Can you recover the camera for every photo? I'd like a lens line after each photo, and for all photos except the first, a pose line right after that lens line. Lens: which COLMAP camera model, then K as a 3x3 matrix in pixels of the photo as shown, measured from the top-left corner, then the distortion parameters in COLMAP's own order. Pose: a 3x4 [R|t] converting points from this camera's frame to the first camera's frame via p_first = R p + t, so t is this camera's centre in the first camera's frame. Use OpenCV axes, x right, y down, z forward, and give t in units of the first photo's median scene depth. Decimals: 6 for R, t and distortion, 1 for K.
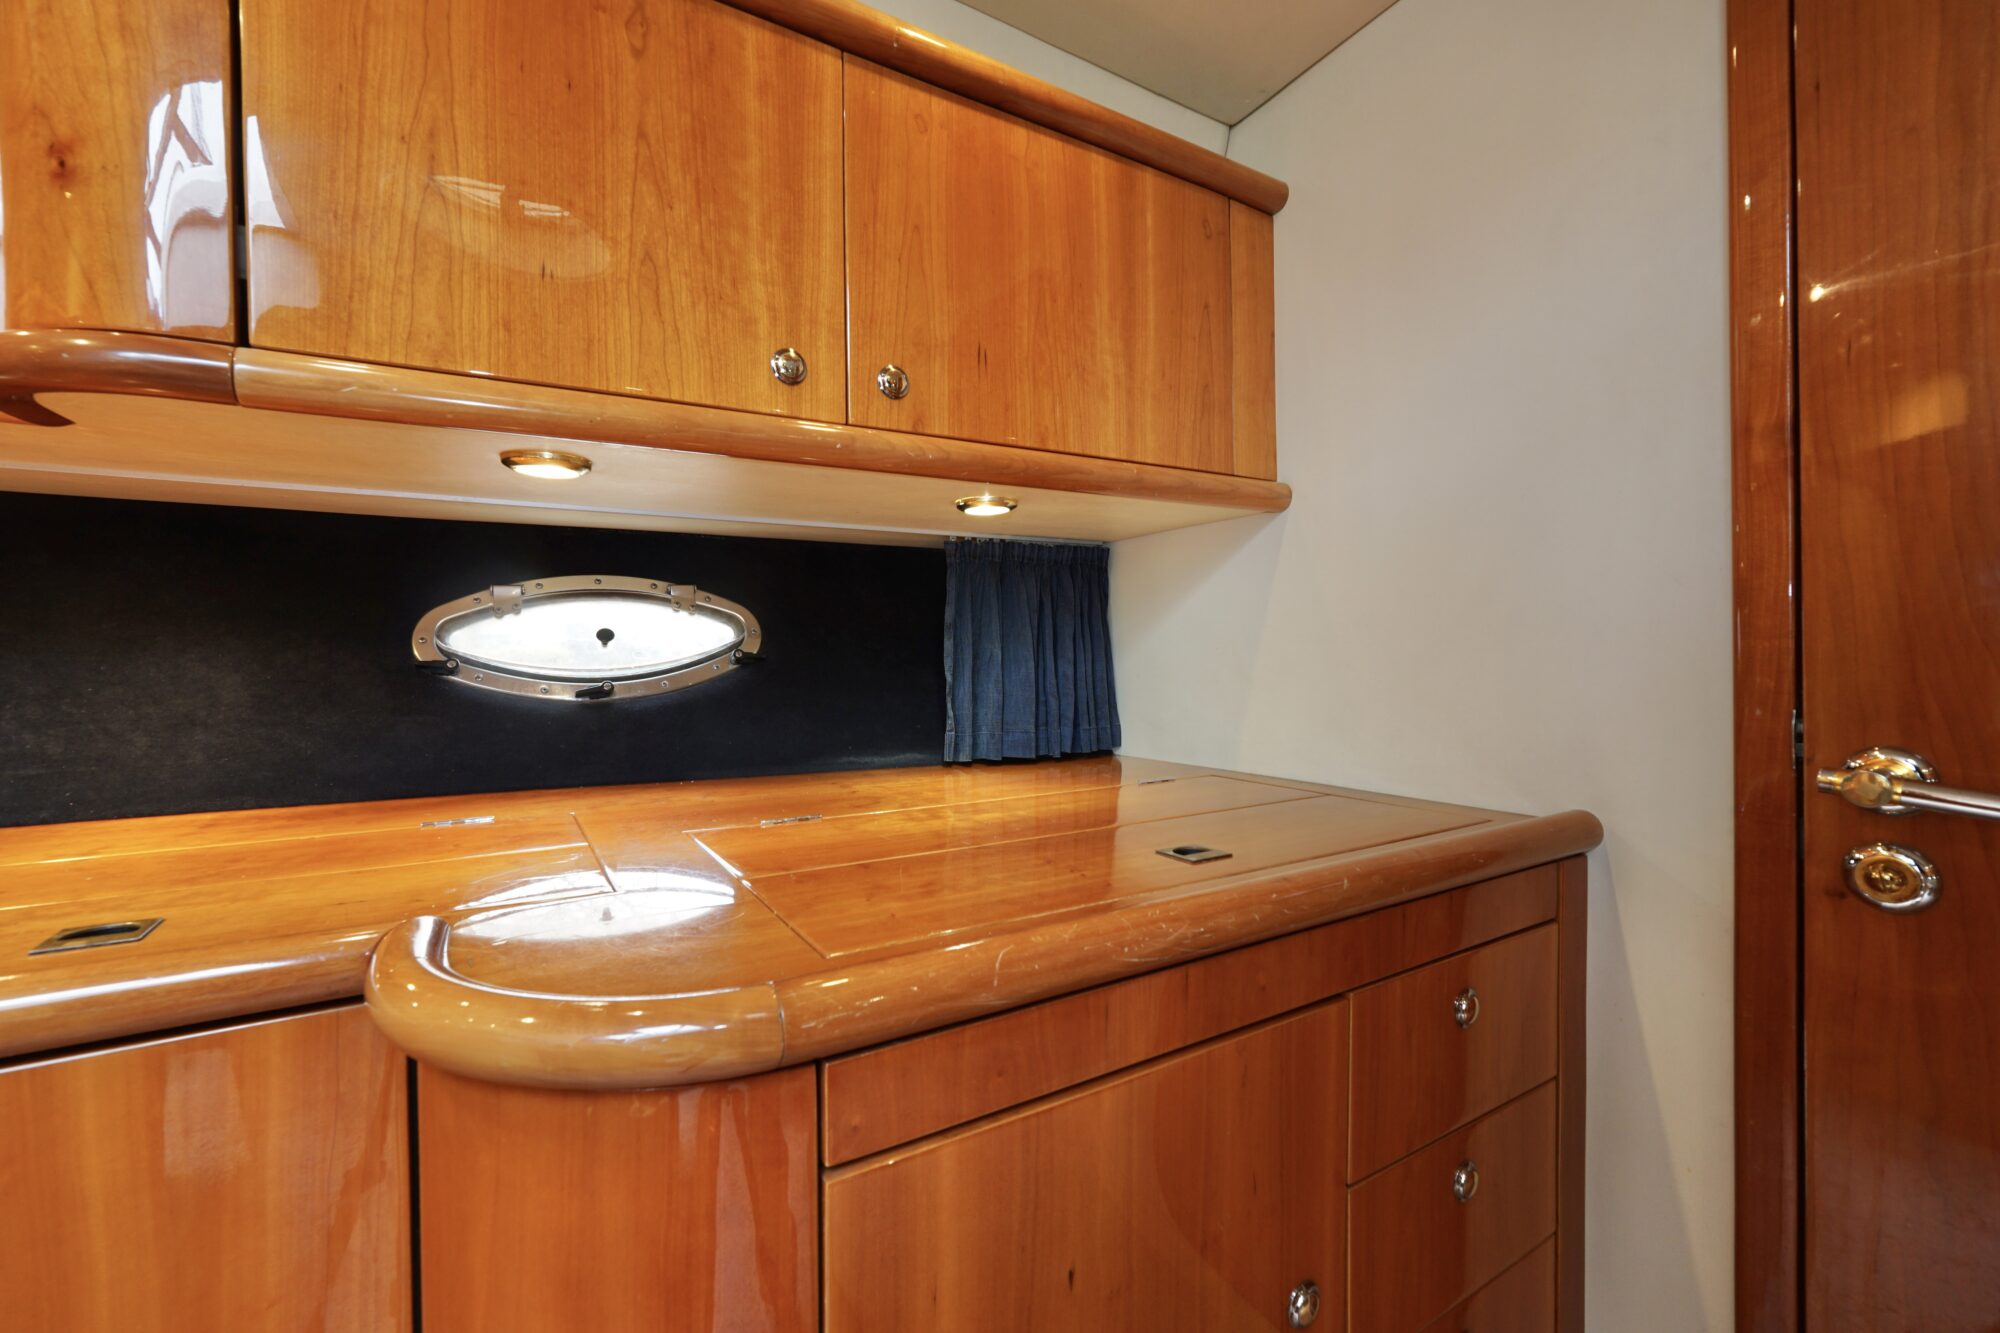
lens RADIAL K [[839.8, 0, 995.3], [0, 839.8, 656.6], [0, 0, 1]] dist [-0.016325, 0.004899]
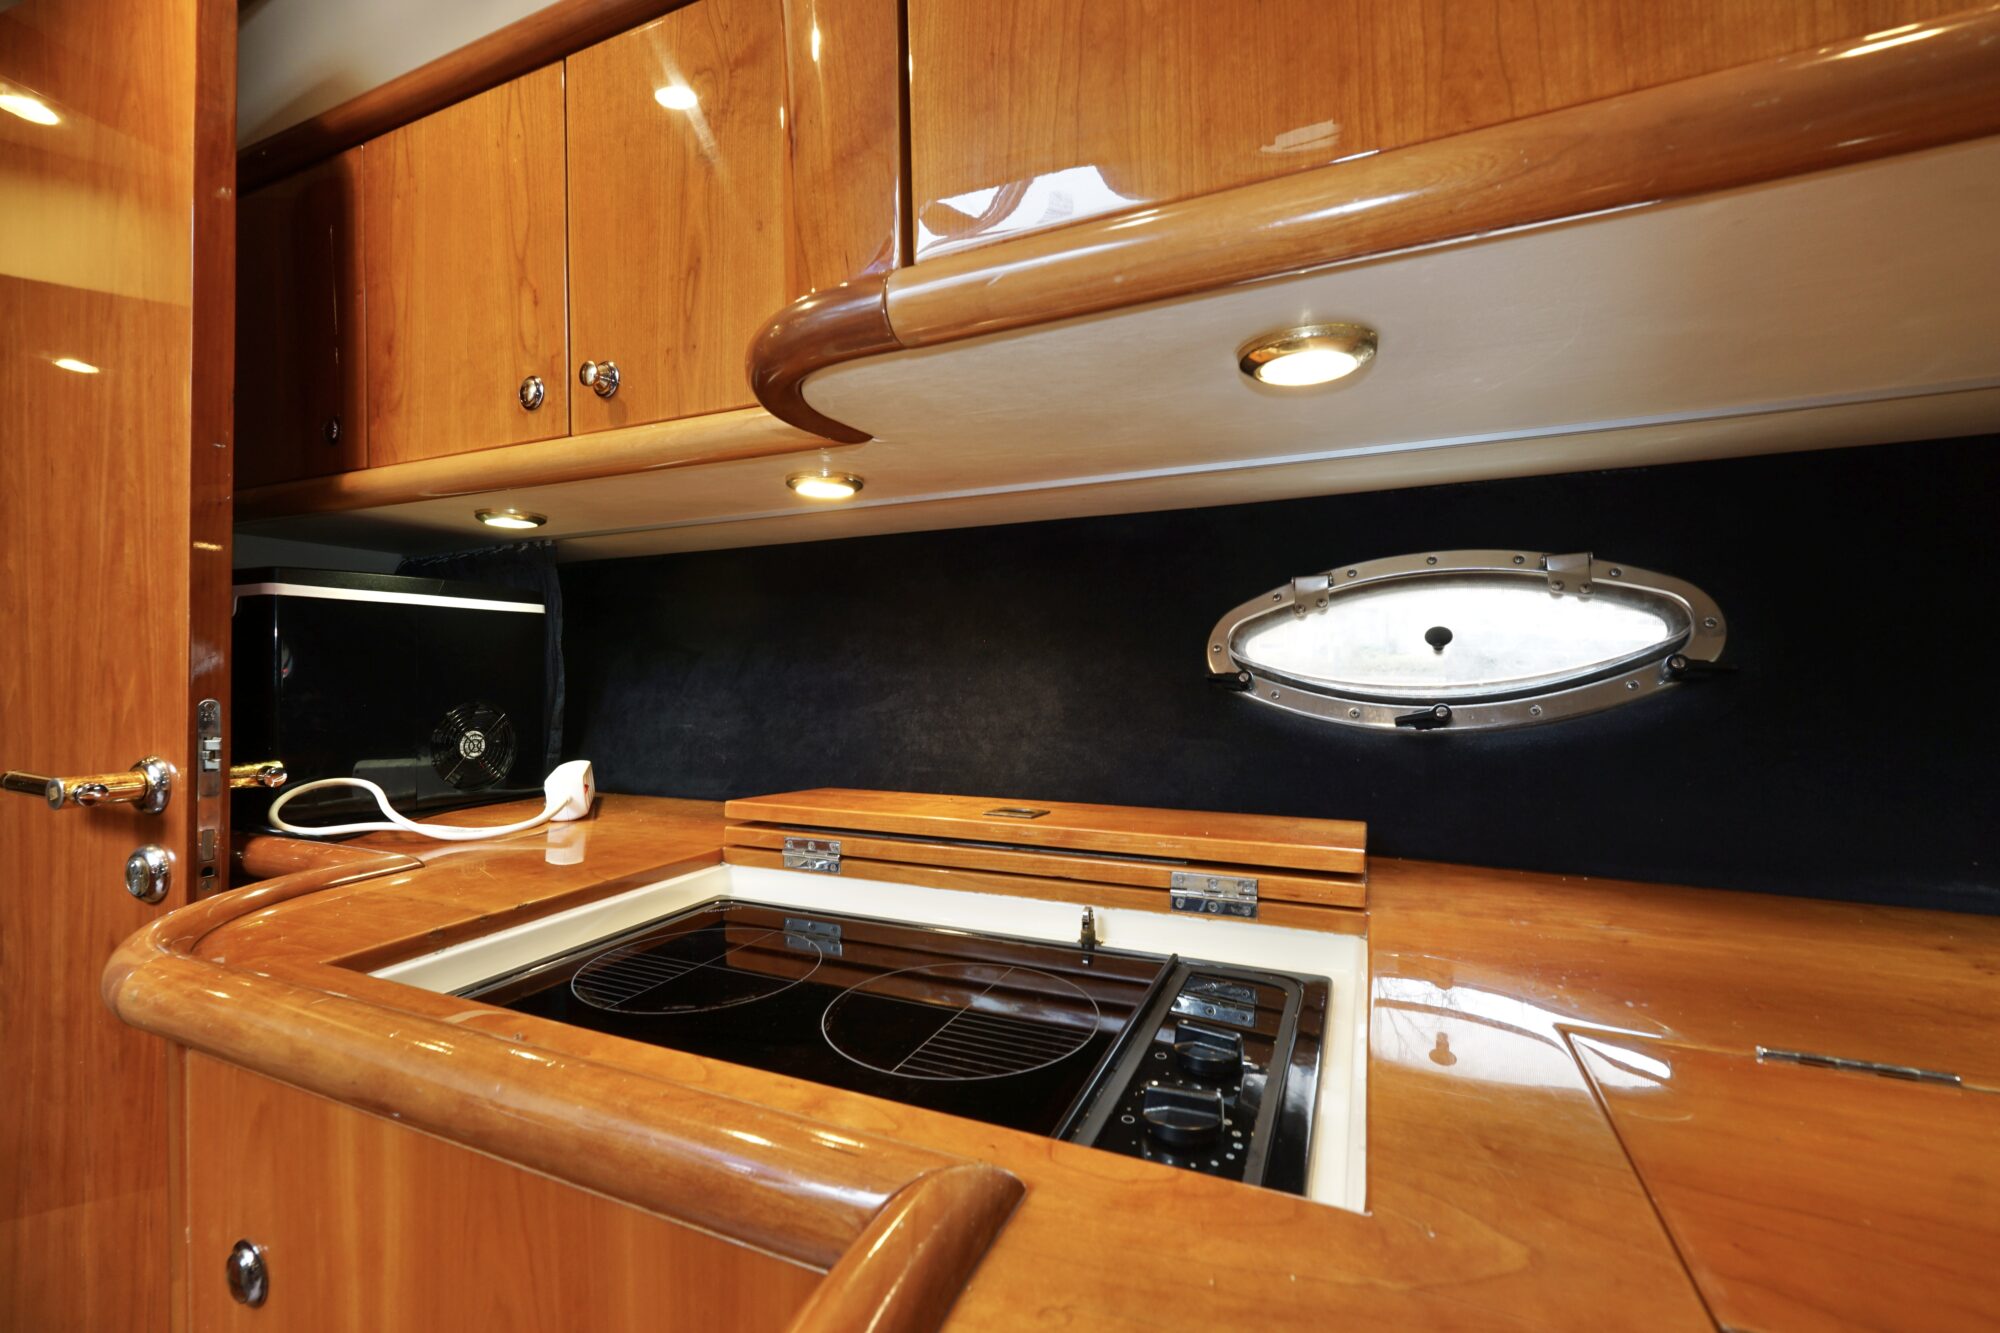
lens RADIAL K [[839.8, 0, 995.3], [0, 839.8, 656.6], [0, 0, 1]] dist [-0.016325, 0.004899]
pose [[0.564153, -0.010896, -0.825598, -0.114176], [0.002648, 0.999932, -0.011387, -0.002576], [0.825666, 0.004237, 0.564144, 0.336330]]
